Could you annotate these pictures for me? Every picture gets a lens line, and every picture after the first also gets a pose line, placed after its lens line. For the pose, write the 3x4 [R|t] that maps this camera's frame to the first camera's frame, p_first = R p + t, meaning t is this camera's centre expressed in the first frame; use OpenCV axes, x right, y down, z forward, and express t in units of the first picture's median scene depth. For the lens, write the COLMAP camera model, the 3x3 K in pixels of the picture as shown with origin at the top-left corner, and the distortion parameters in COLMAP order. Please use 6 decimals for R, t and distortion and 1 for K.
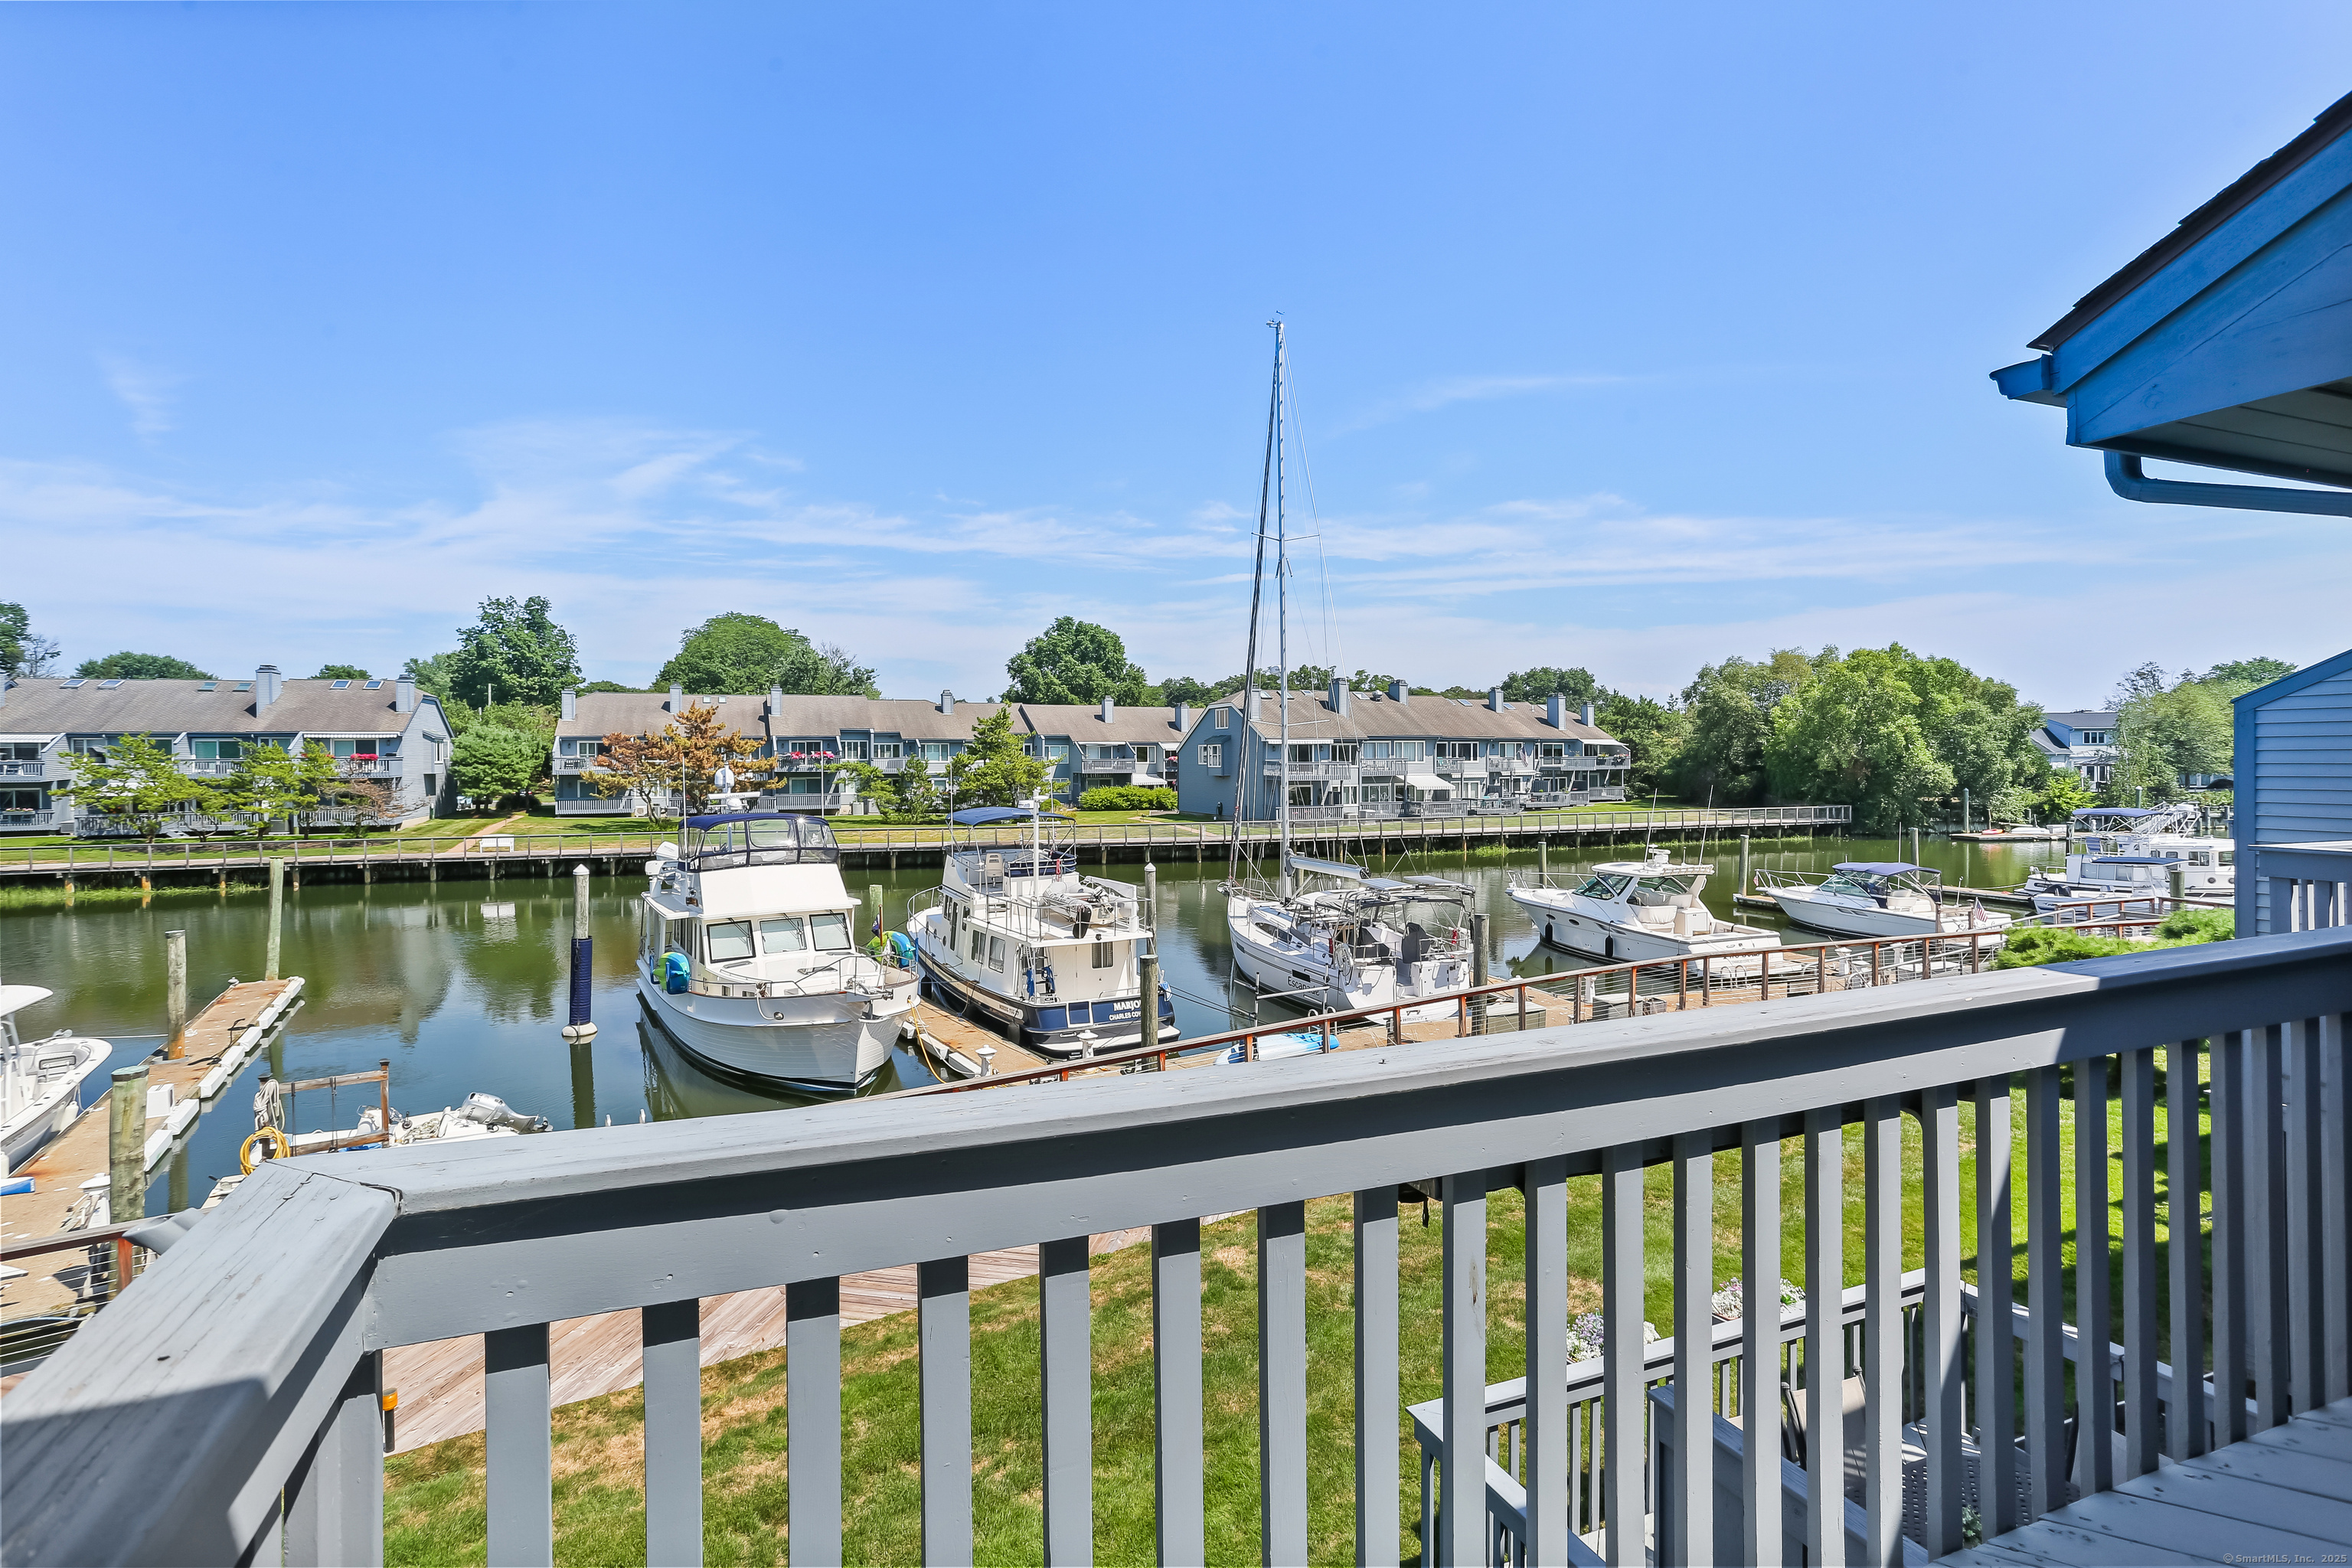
lens RADIAL K [[1136.3, 0, 1160.3], [0, 1136.3, 764.6], [0, 0, 1]] dist [-0.051387, 0.034153]
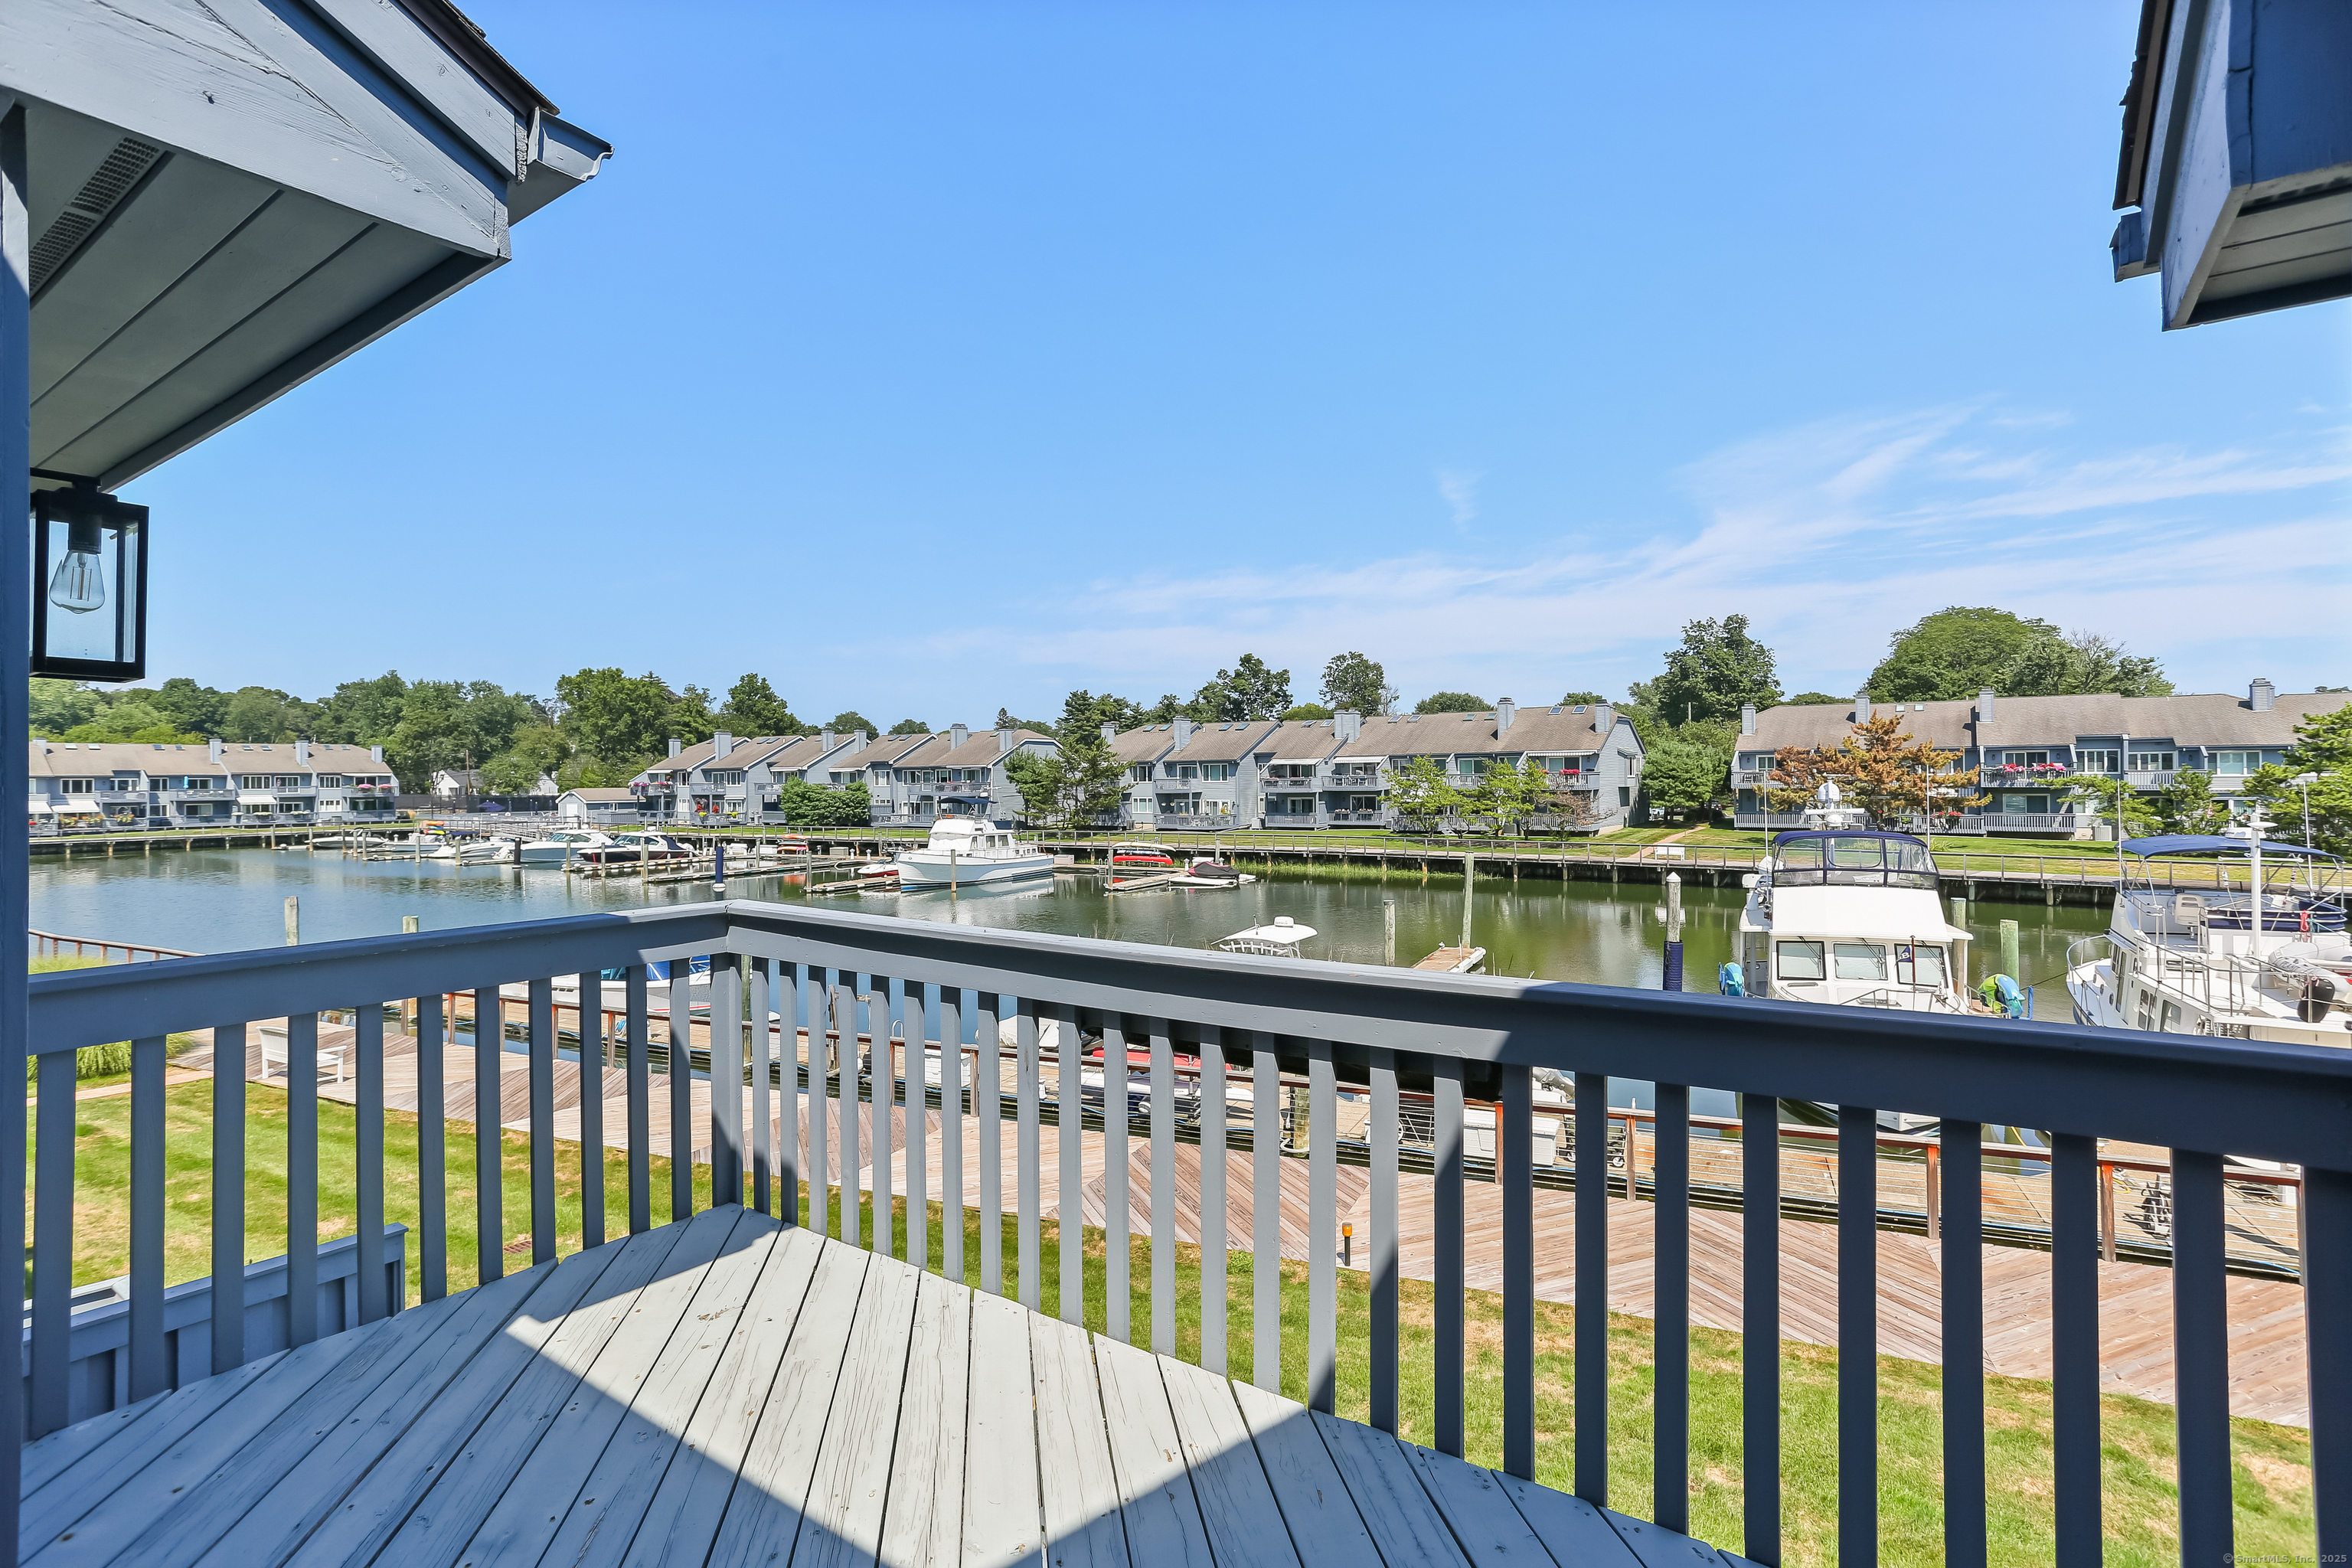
lens RADIAL K [[1136.3, 0, 1167.7], [0, 1136.3, 773.5], [0, 0, 1]] dist [-0.051387, 0.034153]
pose [[0.548222, -0.002833, -0.836328, 0.037070], [-0.000976, 0.999991, -0.004027, -0.000069], [0.836332, 0.003024, 0.548215, 0.002356]]
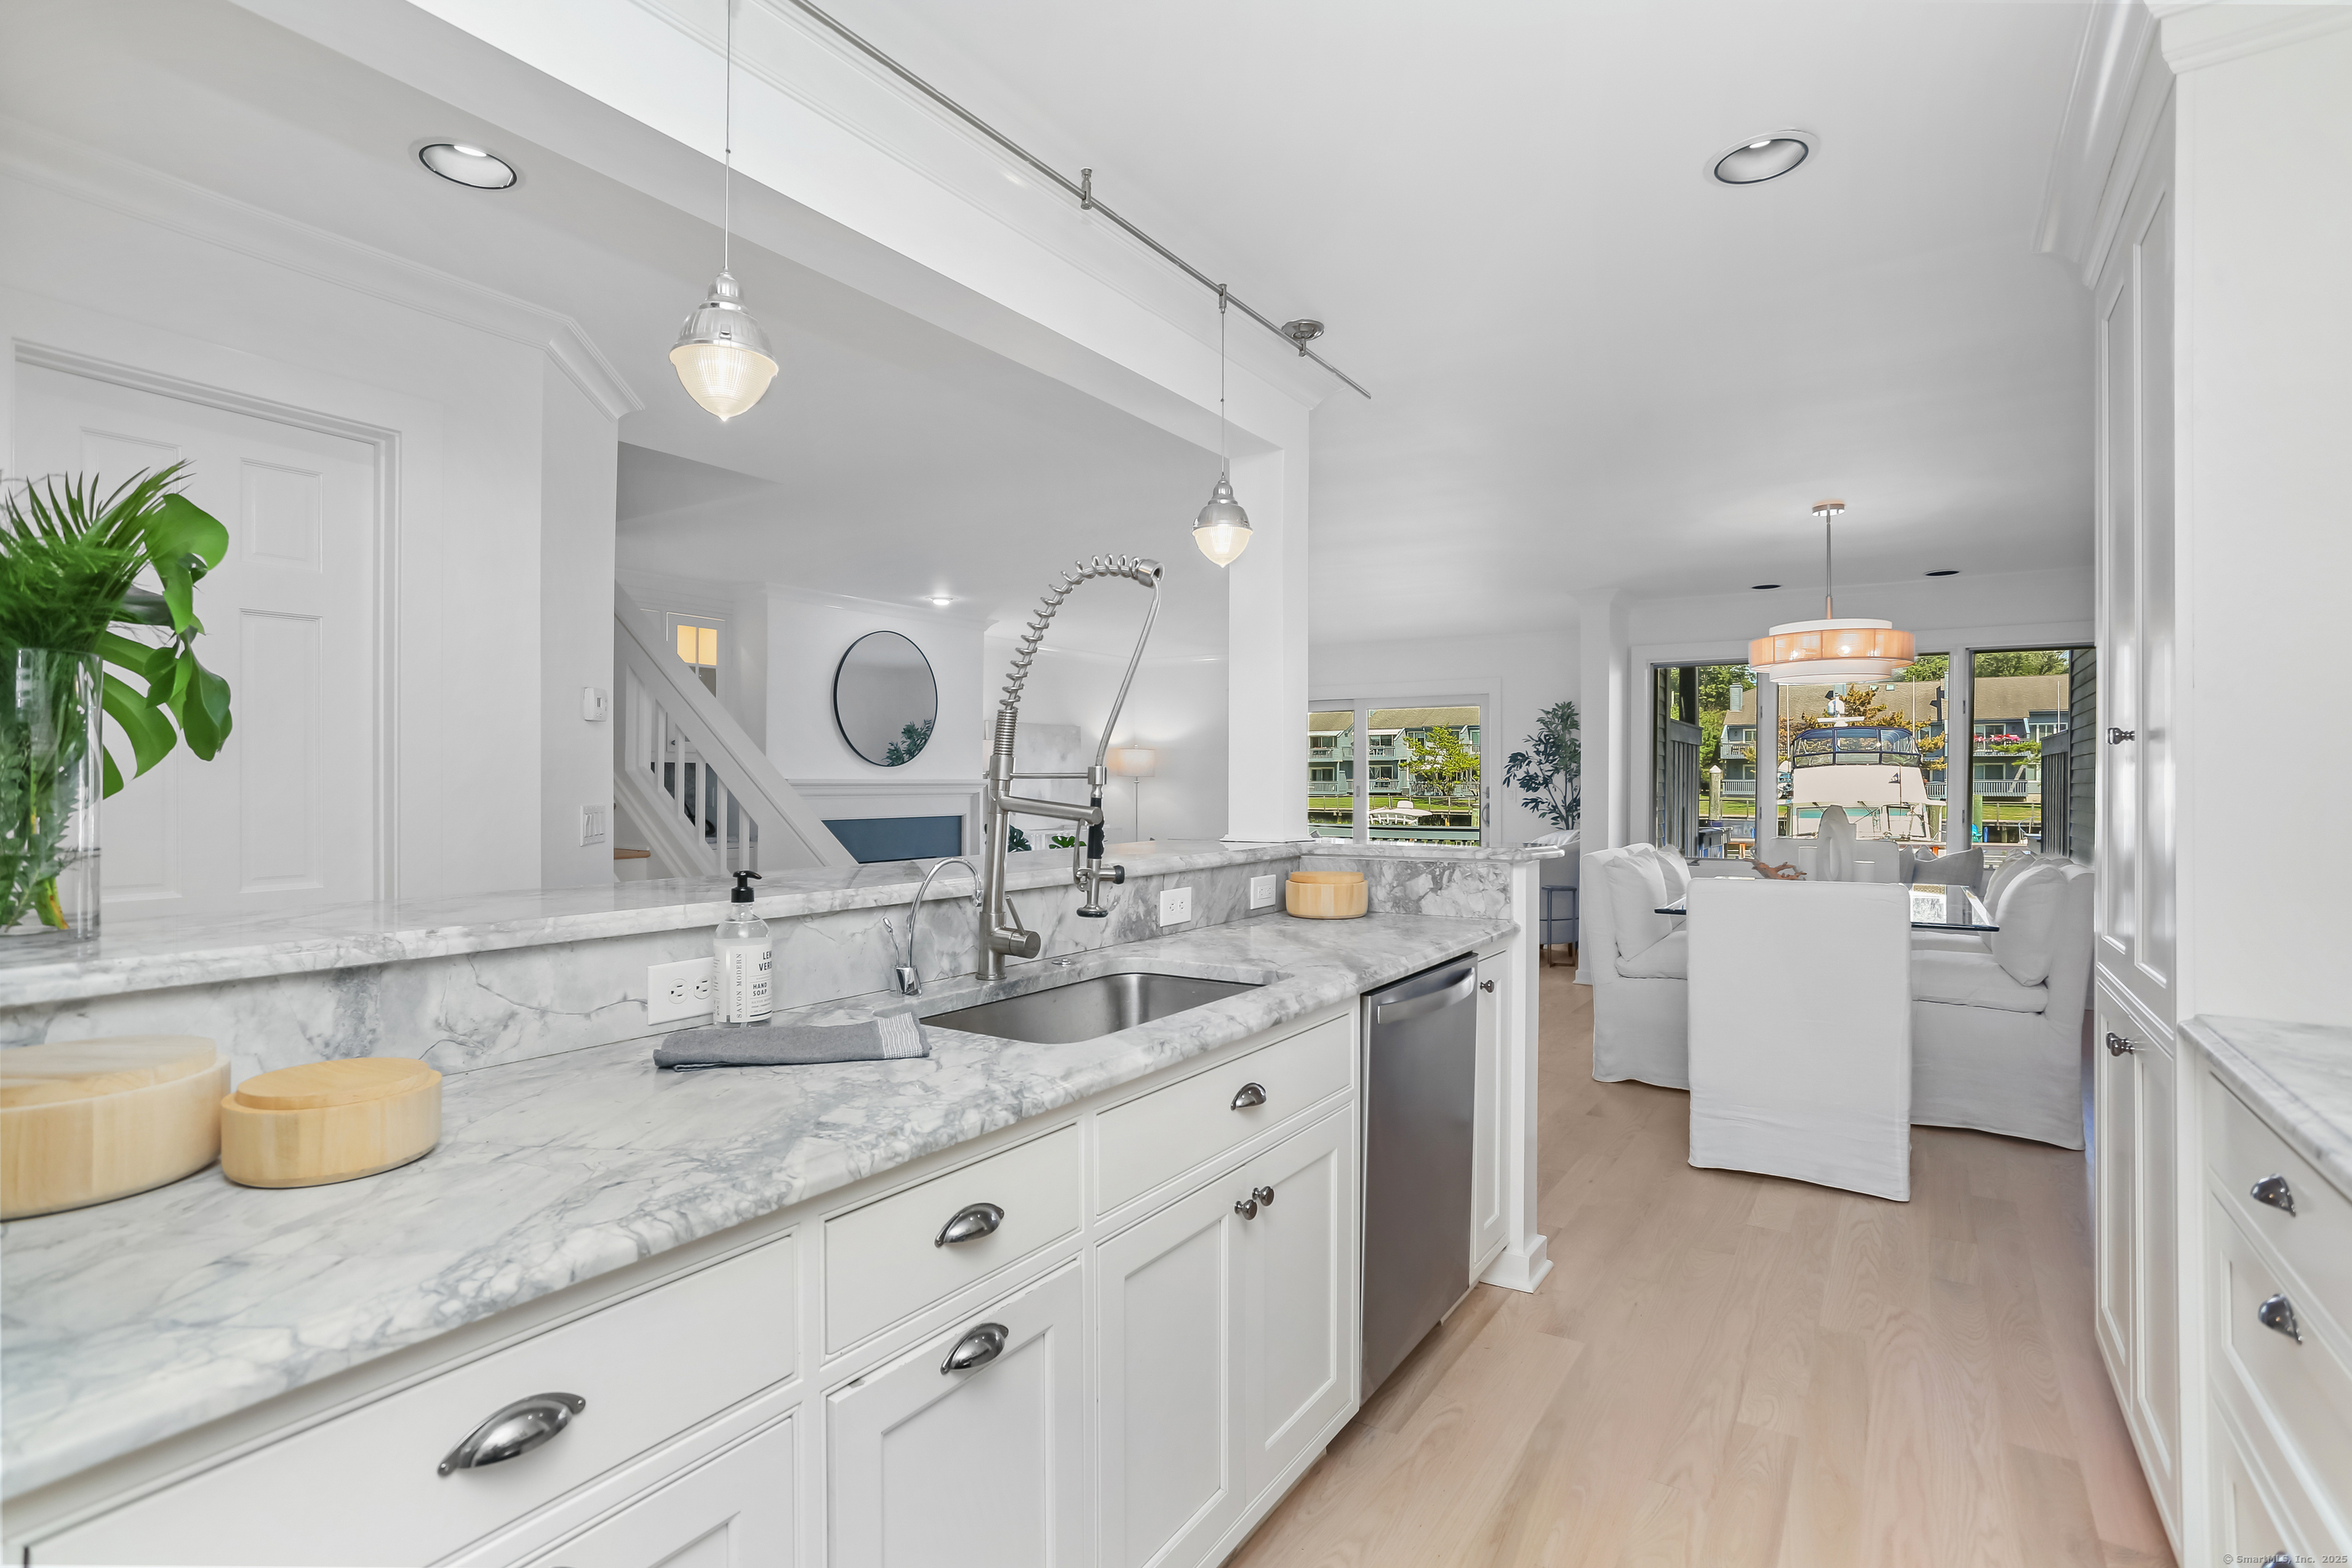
lens RADIAL K [[1136.3, 0, 1173.0], [0, 1136.3, 771.1], [0, 0, 1]] dist [-0.051387, 0.034153]
pose [[0.571157, 0.004499, -0.820829, 0.071927], [-0.014512, 0.999884, -0.004618, 0.035220], [0.820713, 0.014550, 0.571156, -0.099574]]
